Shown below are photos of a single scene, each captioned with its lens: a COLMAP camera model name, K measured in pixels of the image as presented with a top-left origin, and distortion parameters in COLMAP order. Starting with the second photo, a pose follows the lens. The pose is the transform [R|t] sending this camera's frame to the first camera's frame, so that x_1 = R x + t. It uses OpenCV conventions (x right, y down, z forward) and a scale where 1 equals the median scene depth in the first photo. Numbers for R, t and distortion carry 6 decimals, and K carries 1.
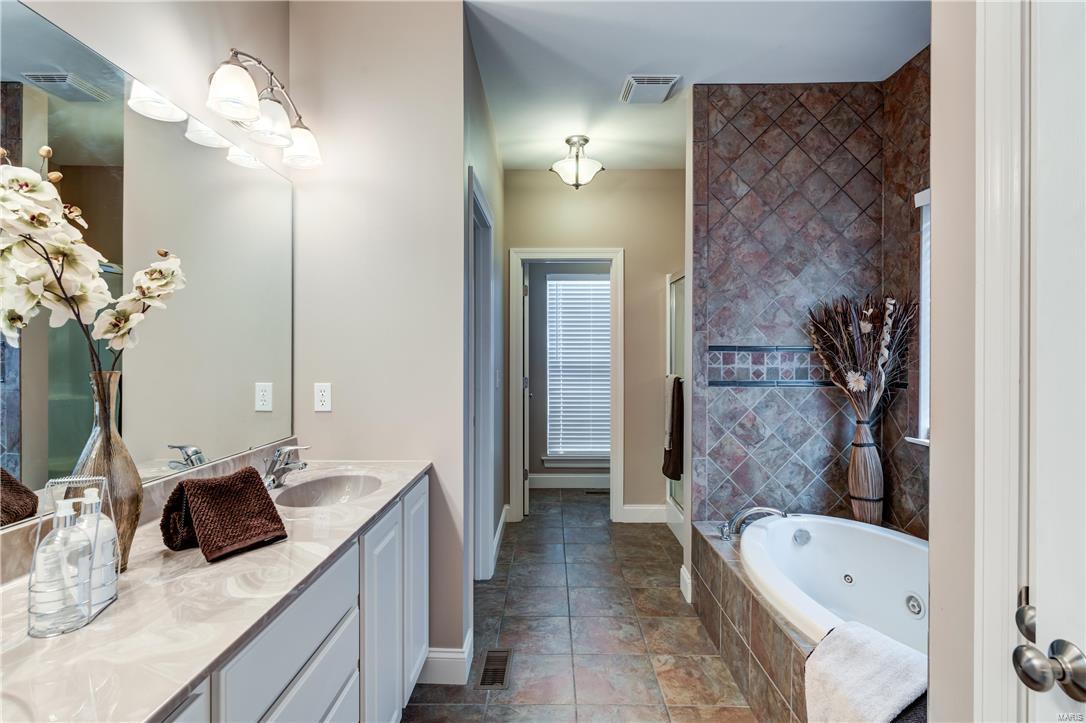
lens RADIAL K [[548.6, 0, 541.9], [0, 548.6, 356.5], [0, 0, 1]] dist [0.003279, -0.001922]
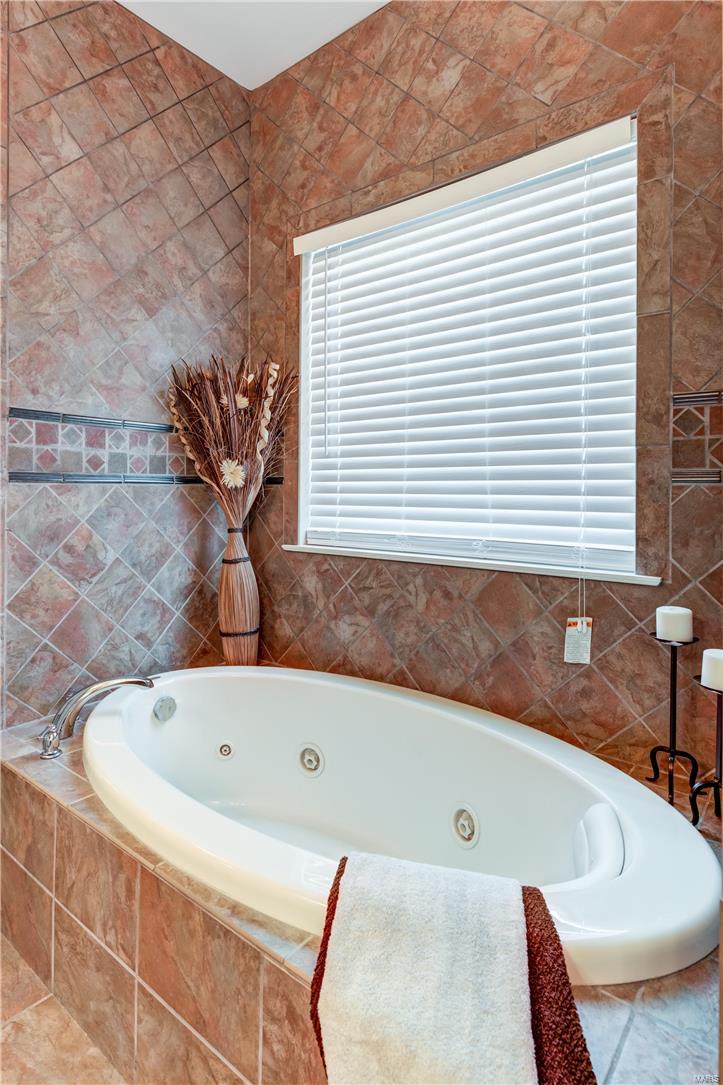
lens RADIAL K [[548.1, 0, 311.9], [0, 548.1, 499.7], [0, 0, 1]] dist [0.003279, -0.001922]
pose [[0.626313, 0.001799, 0.779570, 0.071002], [0.005288, 0.999965, -0.006555, 0.082688], [-0.779554, 0.008228, 0.626281, 0.450190]]
